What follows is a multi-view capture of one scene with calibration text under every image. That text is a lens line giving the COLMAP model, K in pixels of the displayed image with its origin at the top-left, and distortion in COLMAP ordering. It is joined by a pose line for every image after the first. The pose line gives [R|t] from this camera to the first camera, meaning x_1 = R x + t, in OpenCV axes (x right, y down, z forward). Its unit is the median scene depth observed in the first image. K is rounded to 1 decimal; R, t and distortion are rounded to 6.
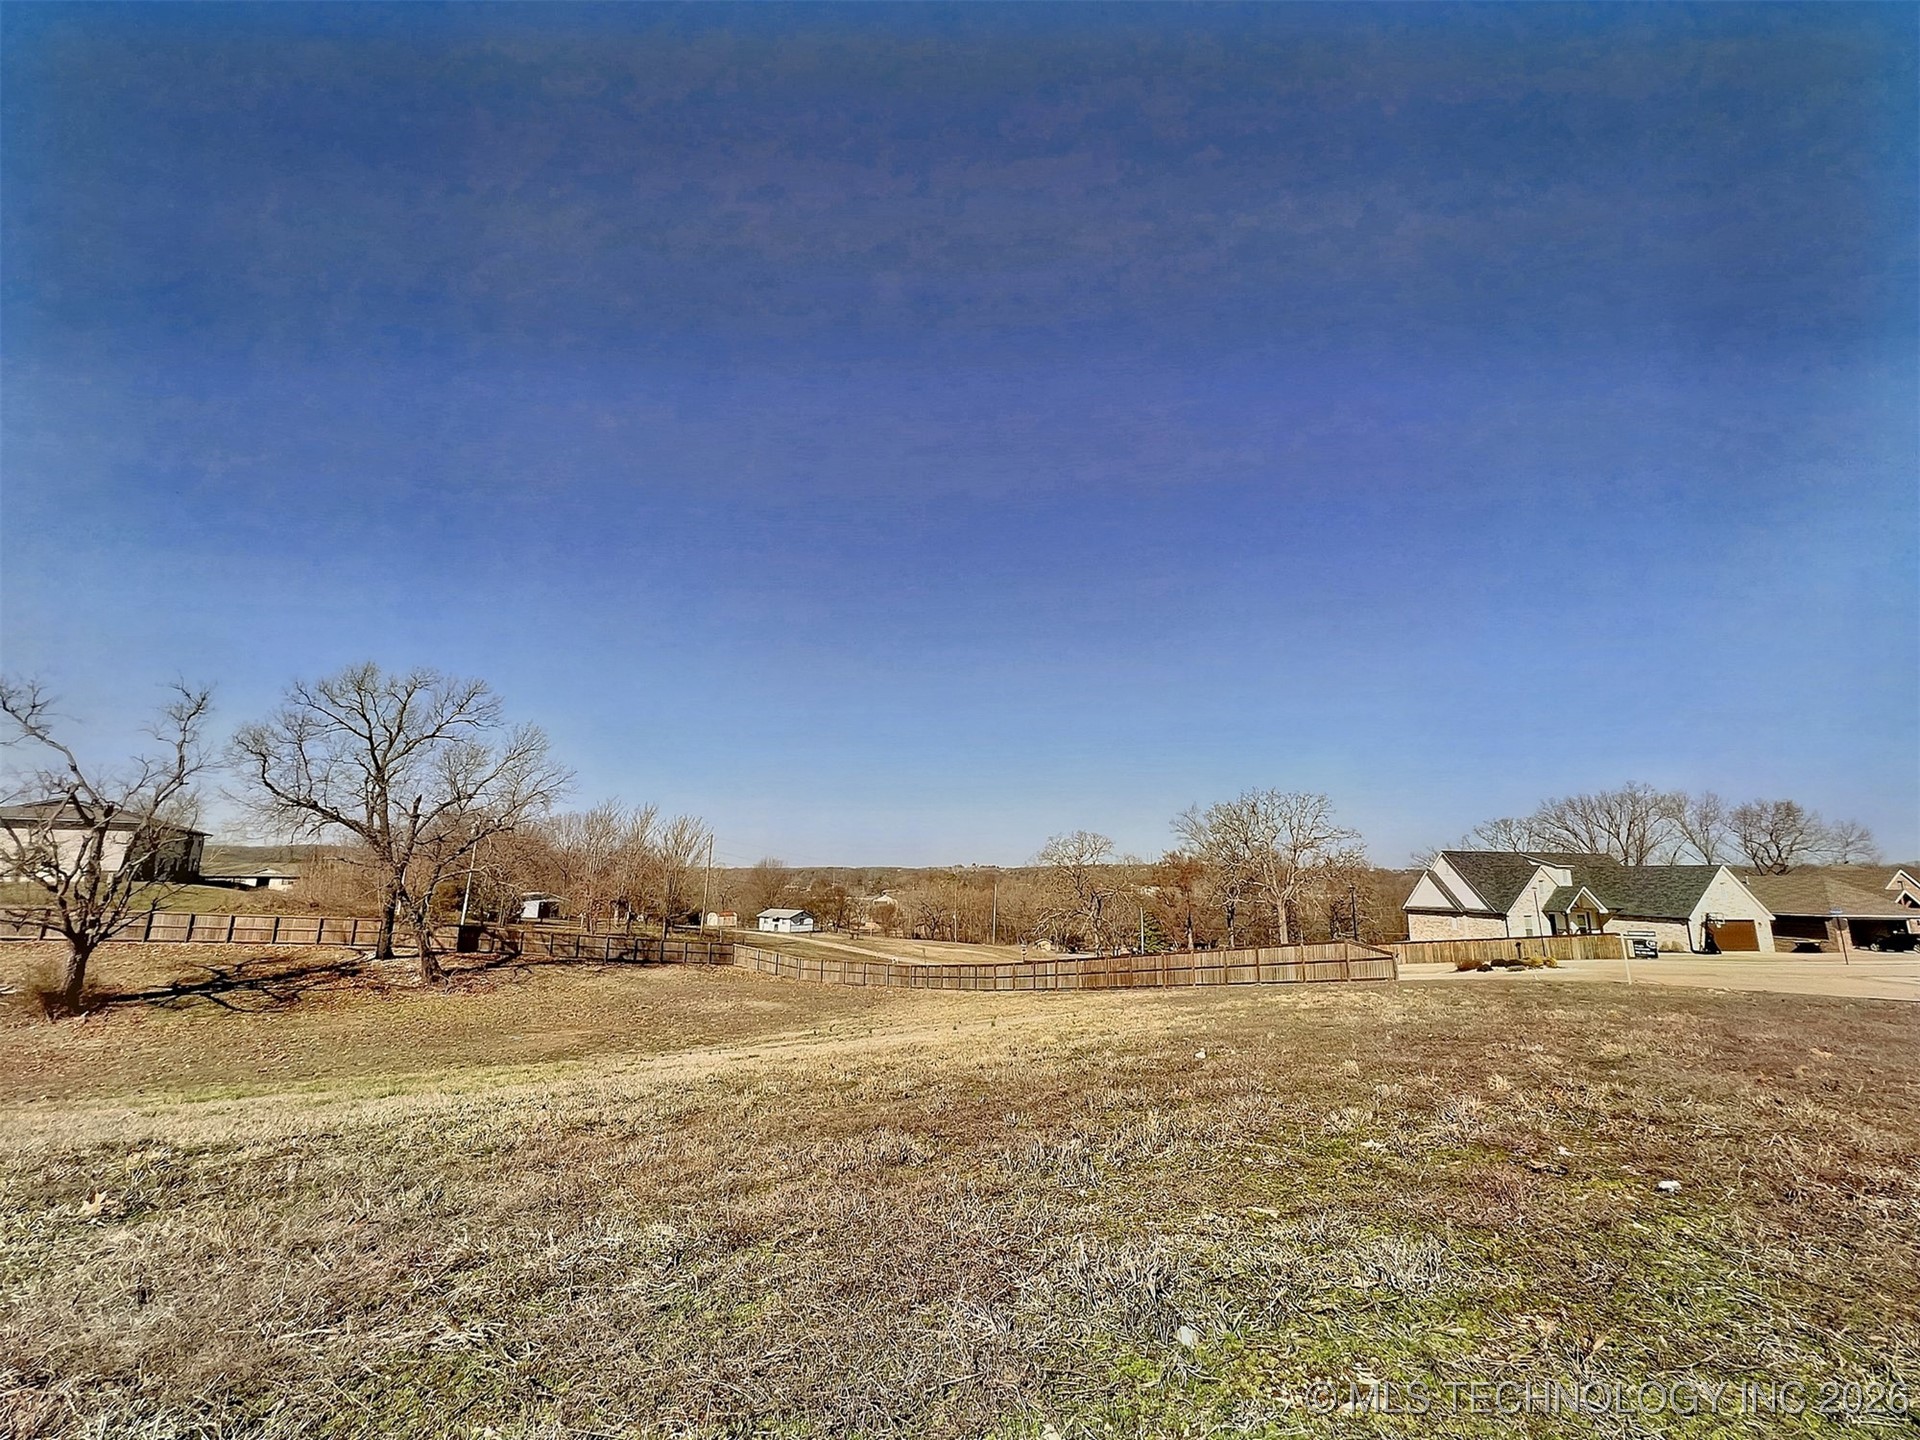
lens RADIAL K [[775.8, 0, 956.4], [0, 775.8, 722.4], [0, 0, 1]] dist [-0.004508, 0.001048]
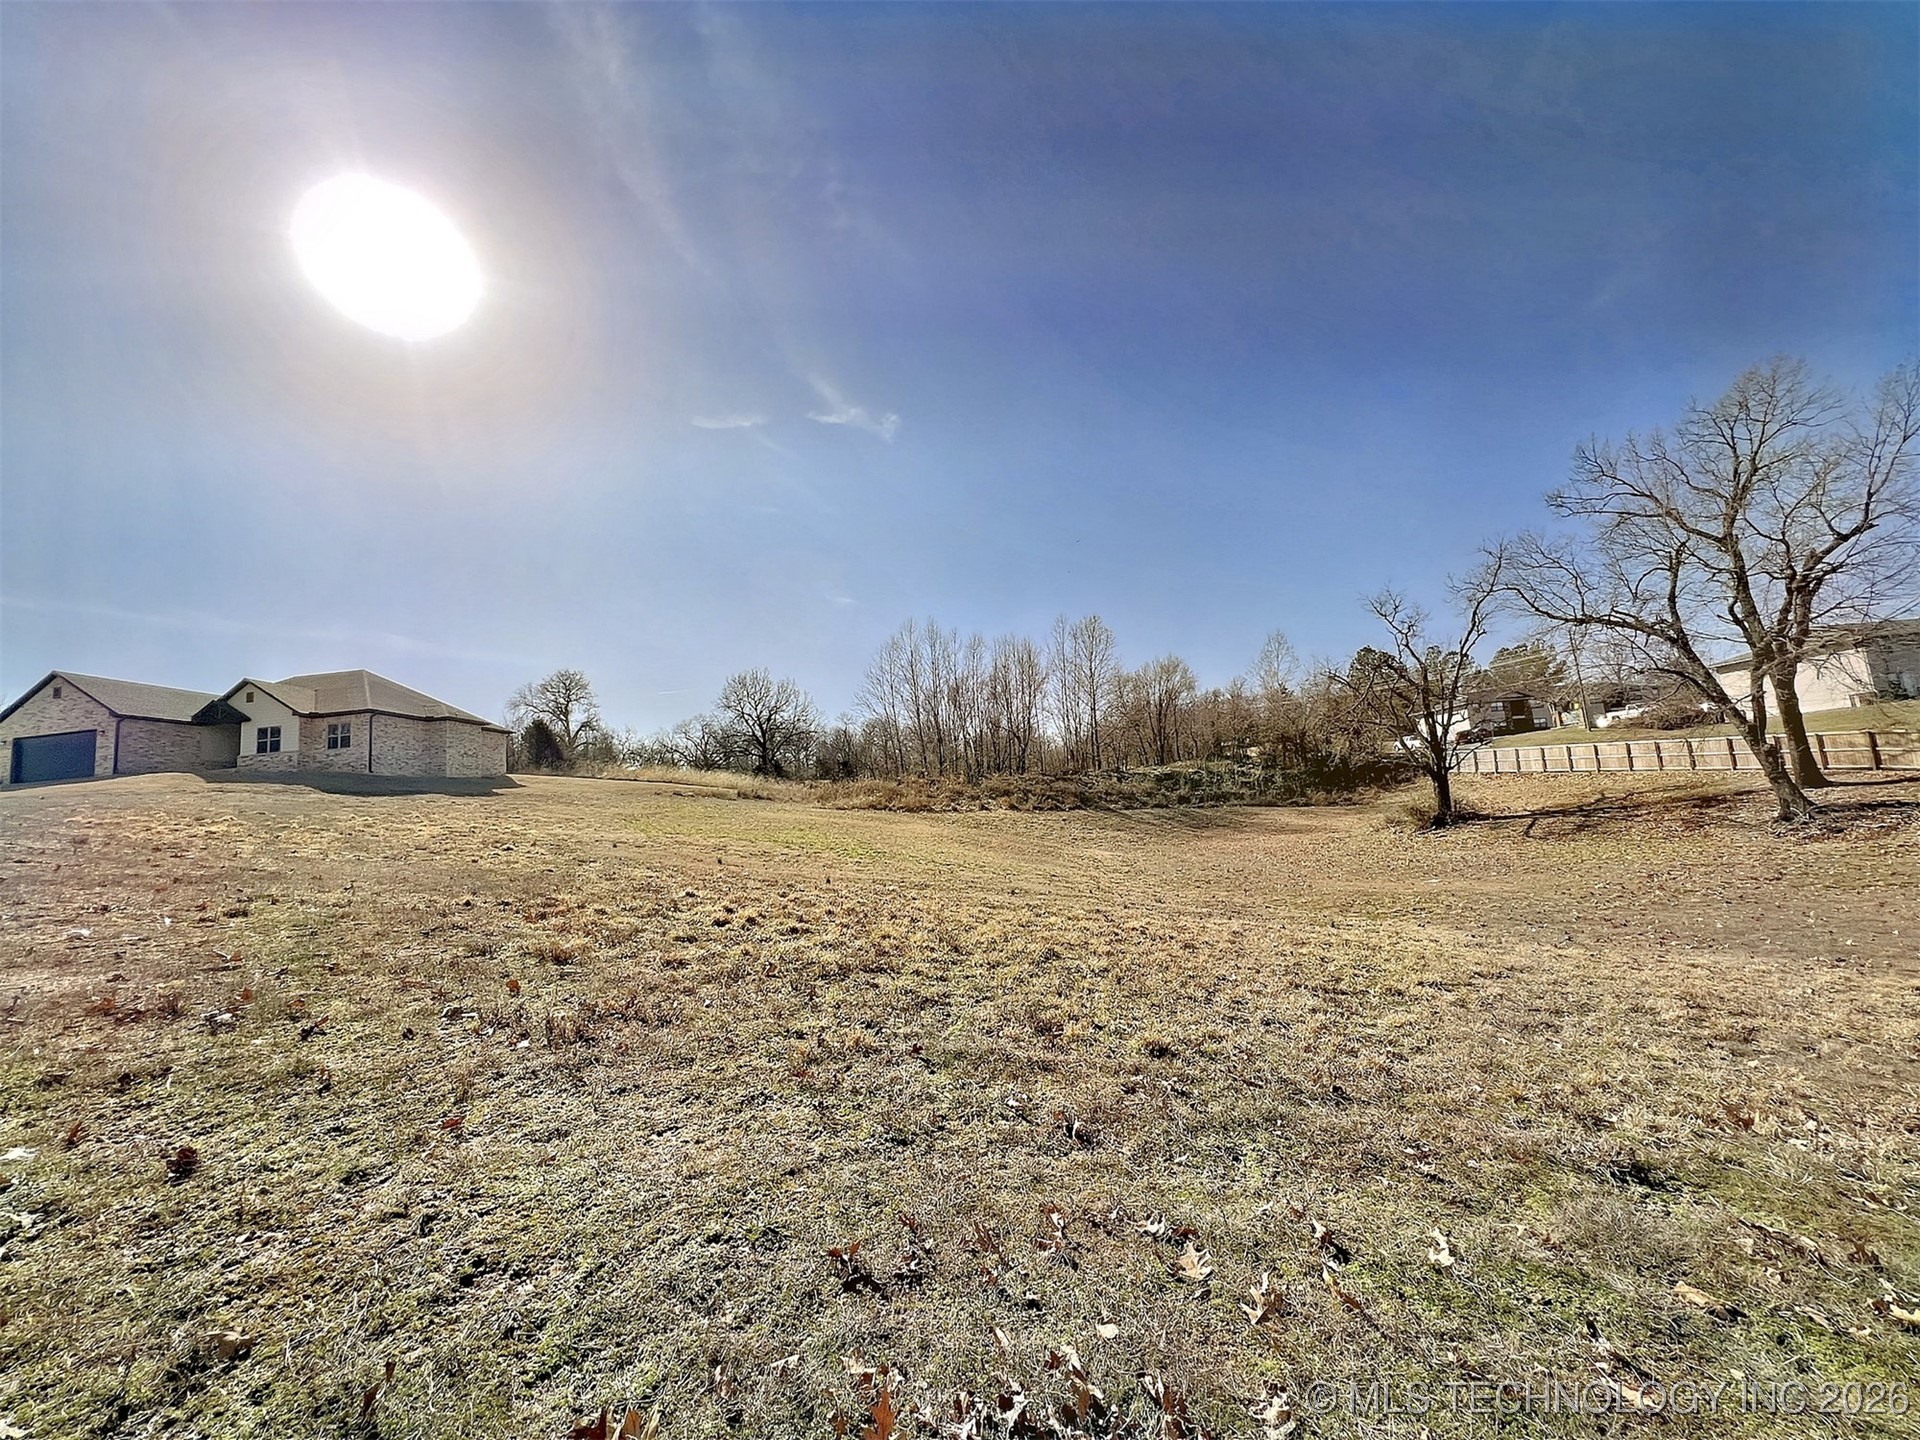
lens RADIAL K [[763.2, 0, 961.3], [0, 763.2, 718.8], [0, 0, 1]] dist [-0.003526, -0.000131]
pose [[-0.533450, -0.076497, -0.842365, 0.230276], [0.241028, 0.940863, -0.238079, 0.209537], [0.810763, -0.330037, -0.483465, 0.677324]]
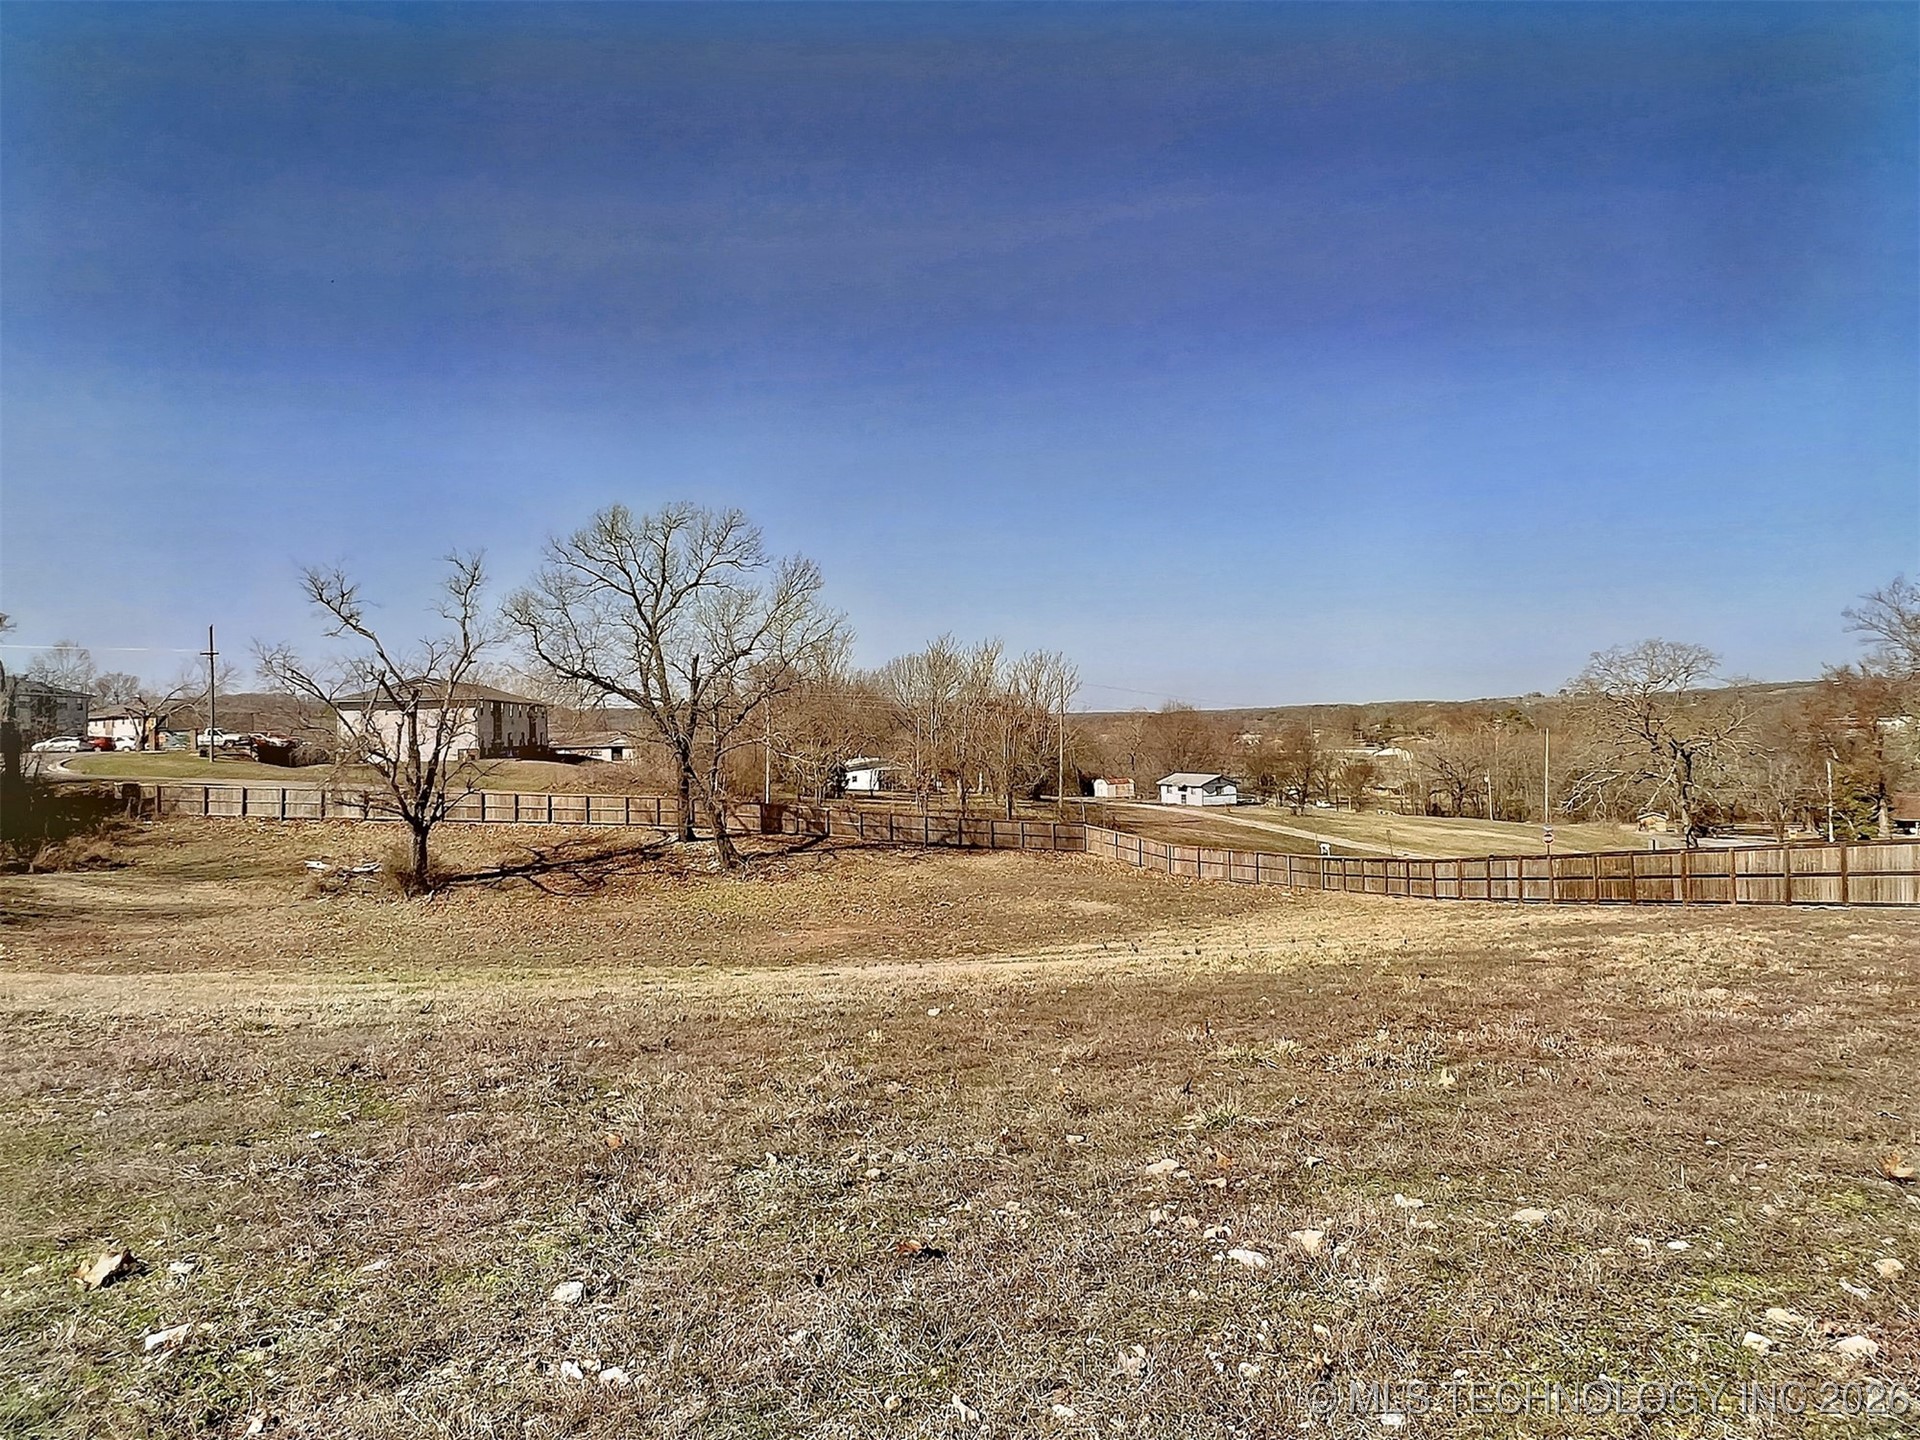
lens RADIAL K [[1158.5, 0, 963.2], [0, 1158.5, 715.5], [0, 0, 1]] dist [-0.000193, -0.003721]
pose [[0.896284, -0.035773, -0.442035, 0.124183], [0.118980, 0.979596, 0.161971, -0.011089], [0.427222, -0.197766, 0.882253, -0.004219]]
